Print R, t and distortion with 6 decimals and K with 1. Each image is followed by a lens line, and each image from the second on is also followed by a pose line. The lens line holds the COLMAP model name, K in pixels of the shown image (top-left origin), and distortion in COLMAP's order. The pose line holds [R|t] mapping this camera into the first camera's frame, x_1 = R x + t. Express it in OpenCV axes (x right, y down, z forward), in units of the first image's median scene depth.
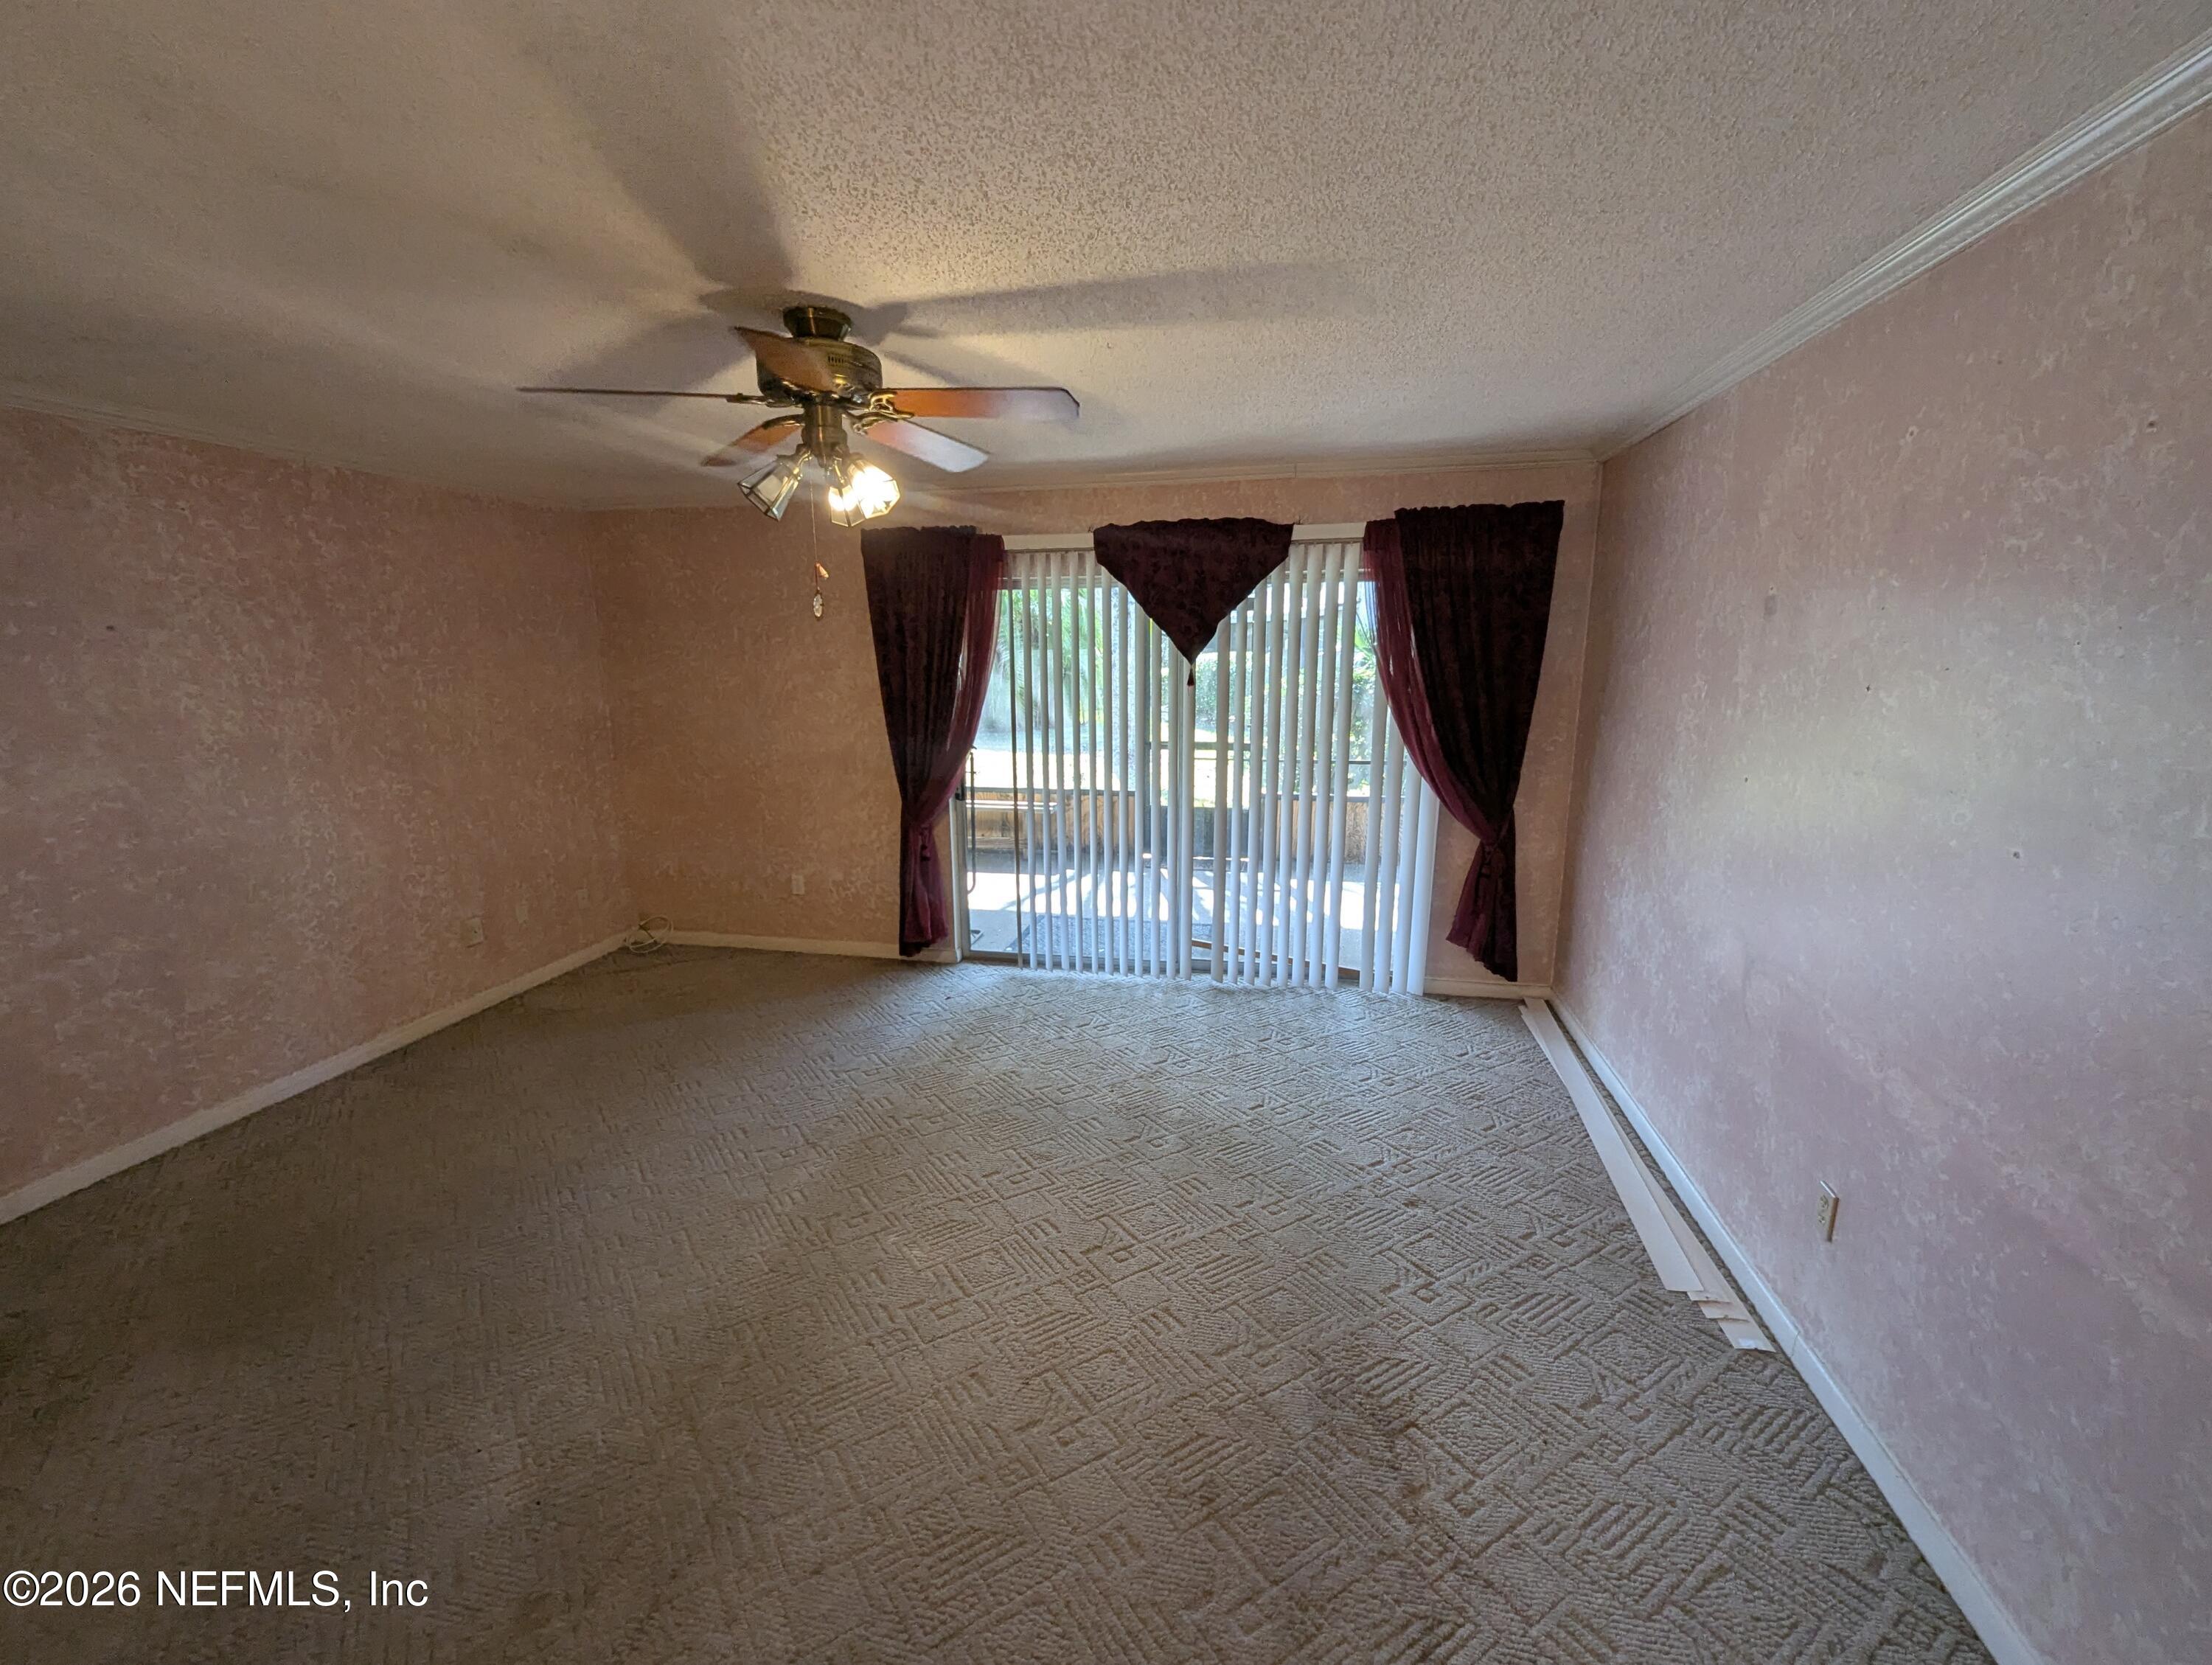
lens RADIAL K [[913.5, 0, 1114.0], [0, 913.5, 839.8], [0, 0, 1]] dist [0.006648, 0.000270]
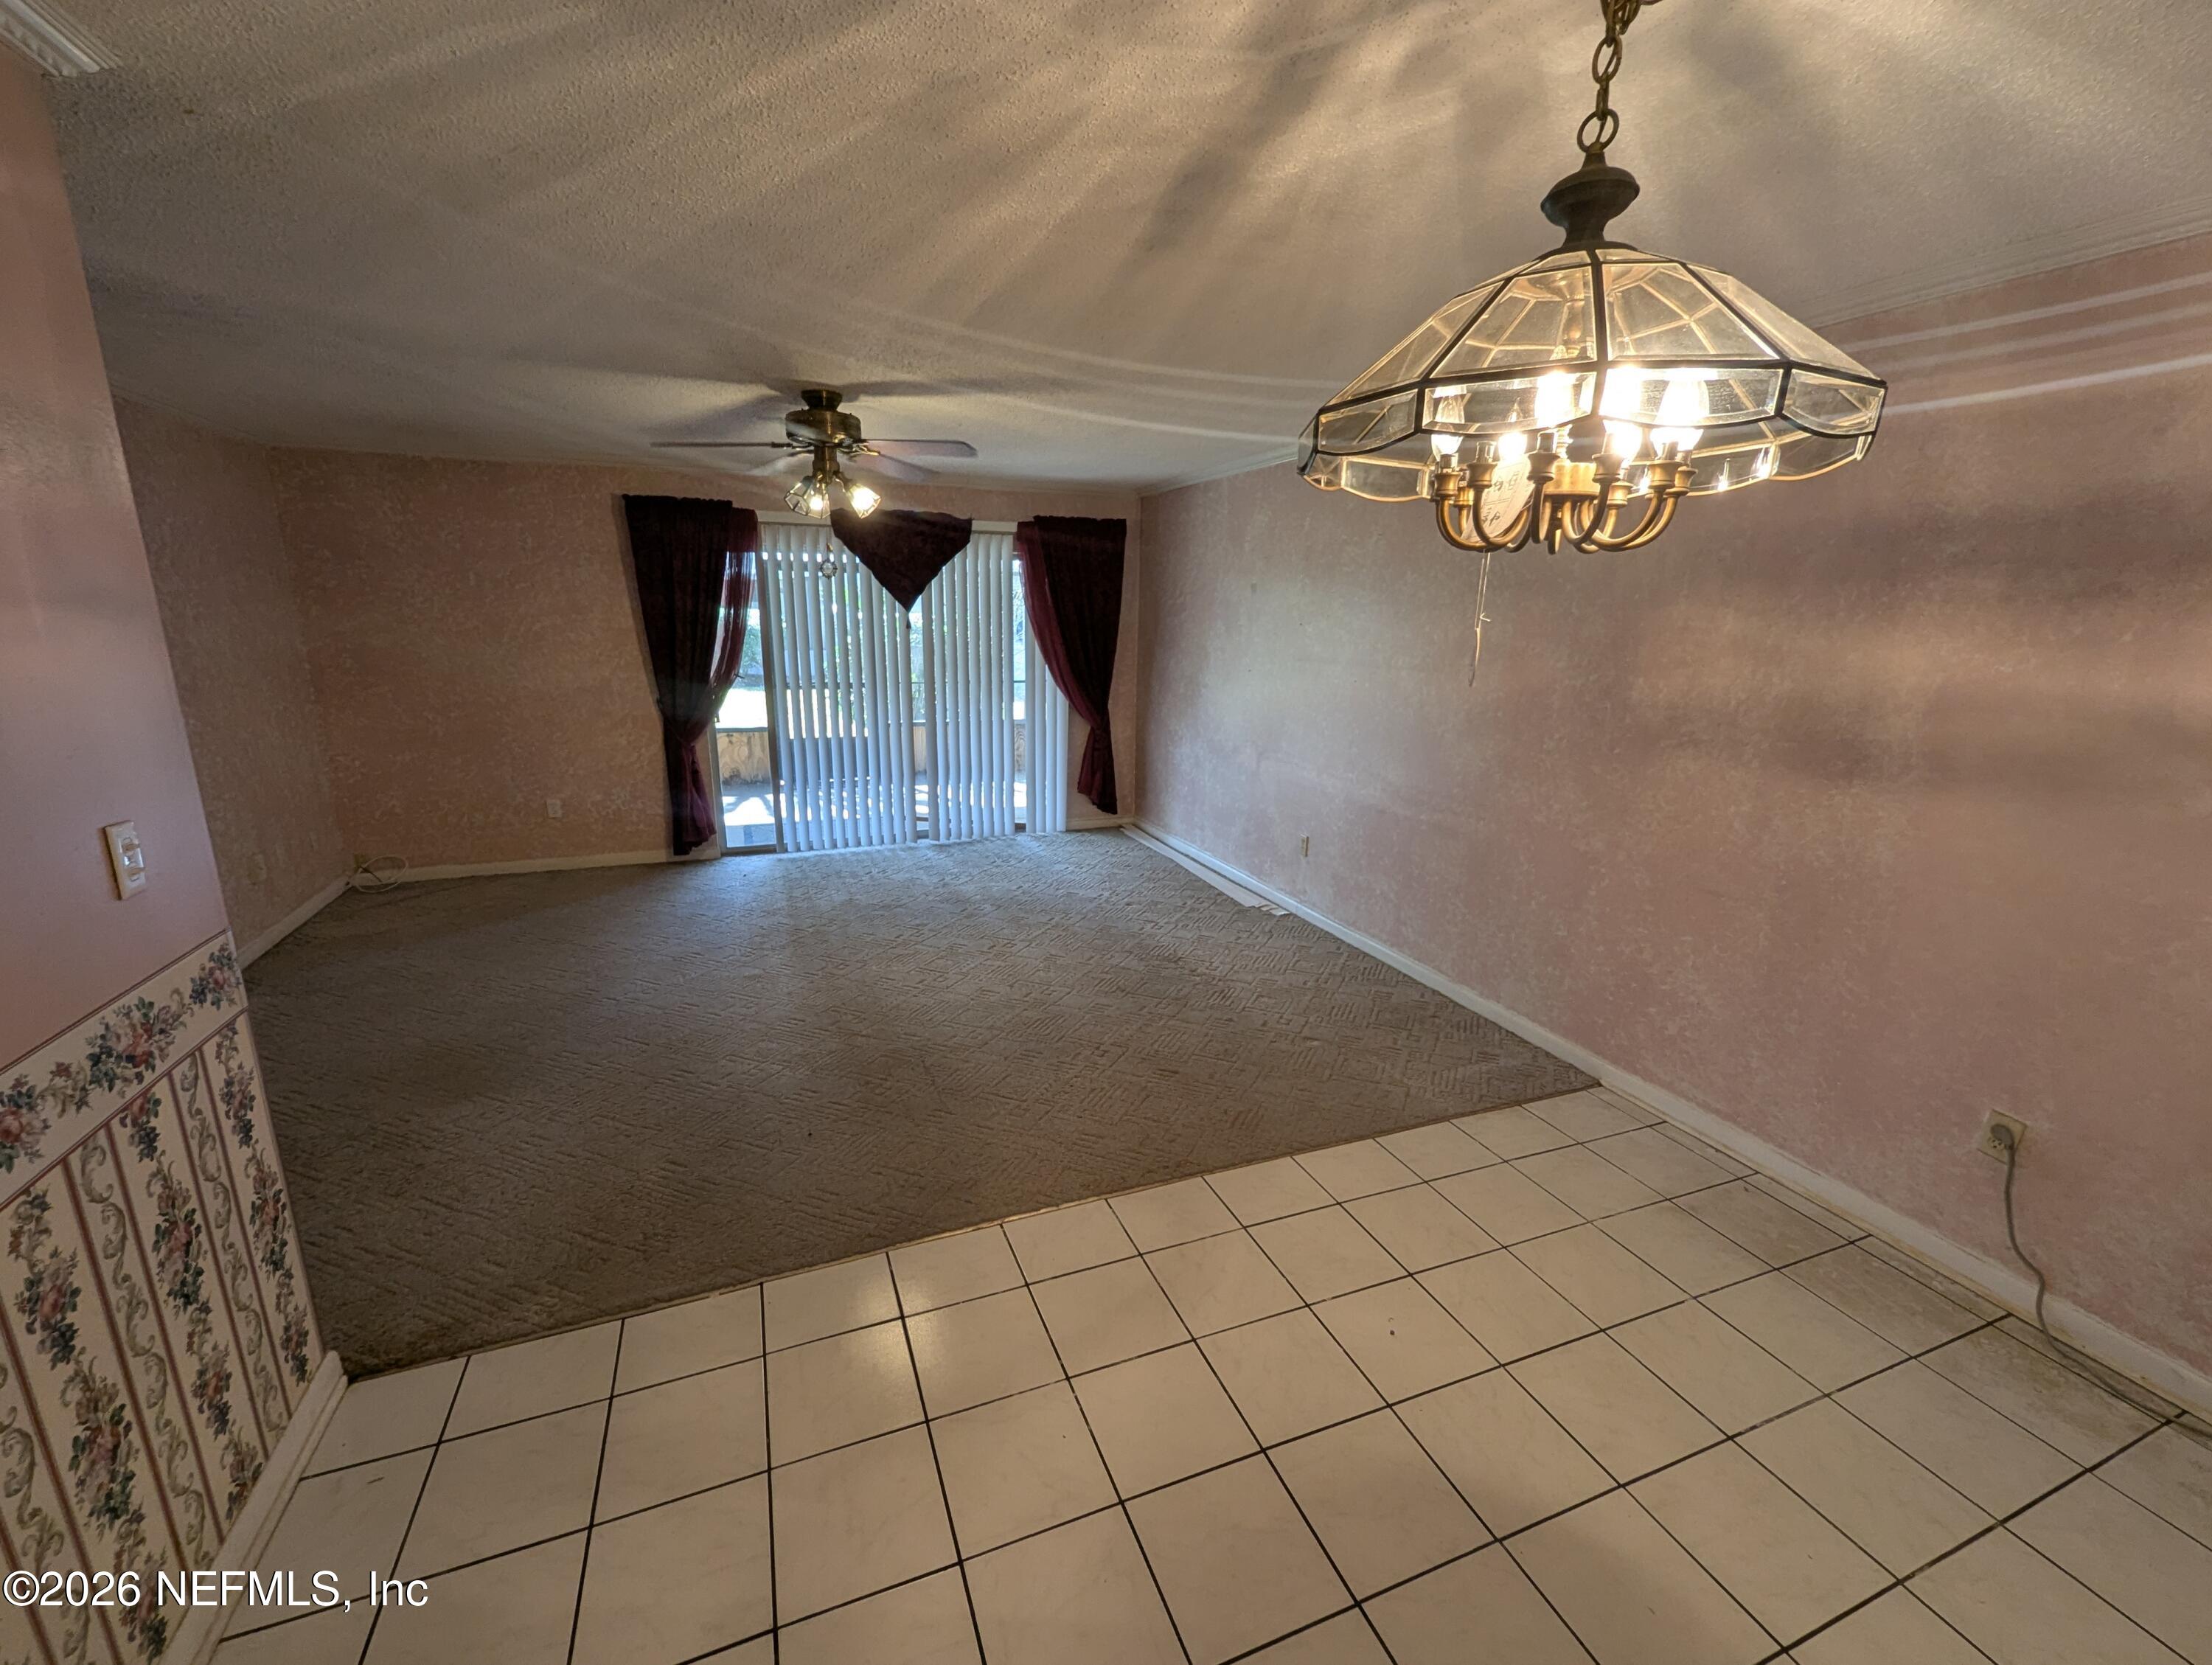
lens RADIAL K [[913.5, 0, 1105.7], [0, 913.5, 836.2], [0, 0, 1]] dist [0.006648, 0.000270]
pose [[0.832665, -0.114621, 0.541785, -0.477759], [0.095741, 0.993409, 0.063024, 0.092816], [-0.545438, -0.000607, 0.838151, -0.361943]]
